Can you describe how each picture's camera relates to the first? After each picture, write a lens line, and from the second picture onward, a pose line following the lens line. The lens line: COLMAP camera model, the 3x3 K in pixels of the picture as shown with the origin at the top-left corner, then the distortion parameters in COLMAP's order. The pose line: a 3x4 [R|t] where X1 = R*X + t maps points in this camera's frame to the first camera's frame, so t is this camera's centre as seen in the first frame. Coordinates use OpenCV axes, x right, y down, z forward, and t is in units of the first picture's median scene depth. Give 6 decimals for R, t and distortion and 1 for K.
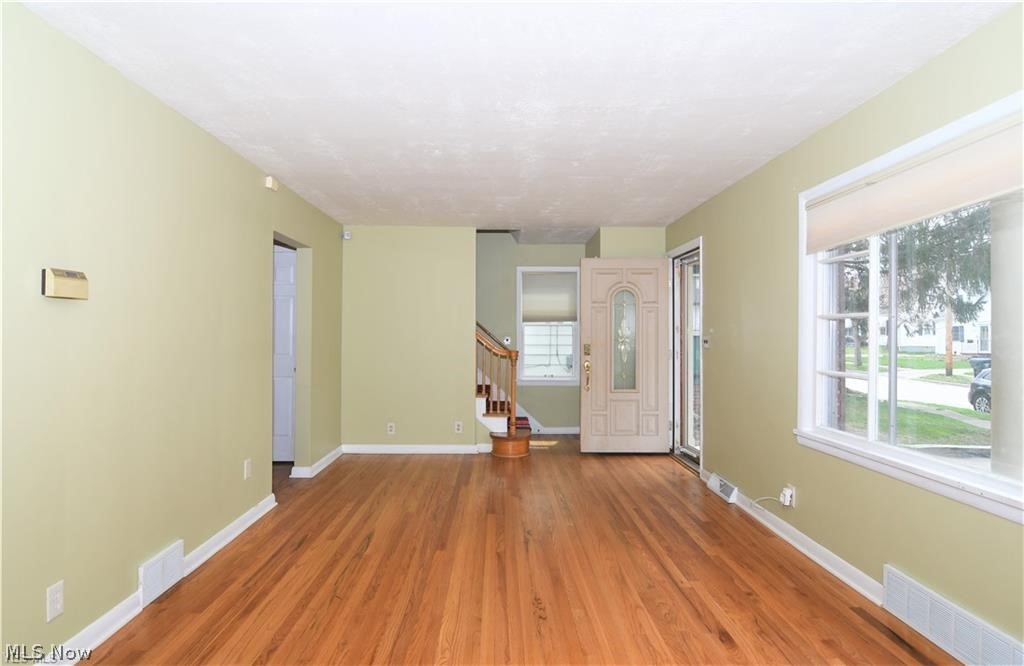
lens RADIAL K [[571.9, 0, 491.4], [0, 571.9, 333.0], [0, 0, 1]] dist [-0.003229, -0.001619]
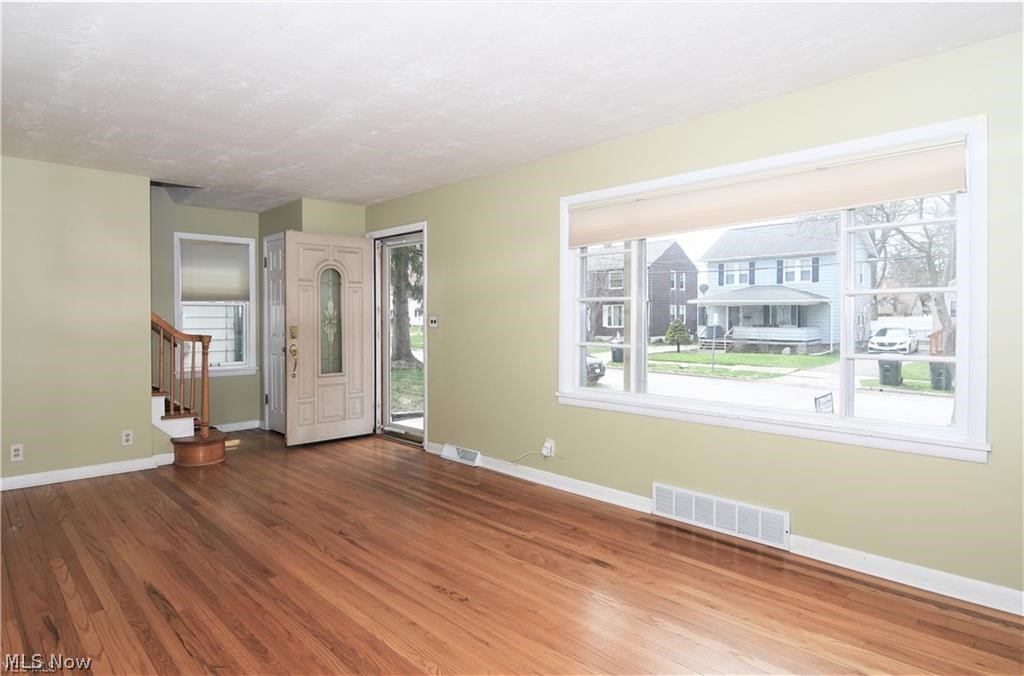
lens RADIAL K [[597.4, 0, 489.2], [0, 597.4, 334.1], [0, 0, 1]] dist [0.004090, -0.023262]
pose [[0.739027, -0.023487, 0.673266, -0.358814], [0.001861, 0.999459, 0.032824, 0.001902], [-0.673673, -0.023005, 0.738671, 0.135776]]
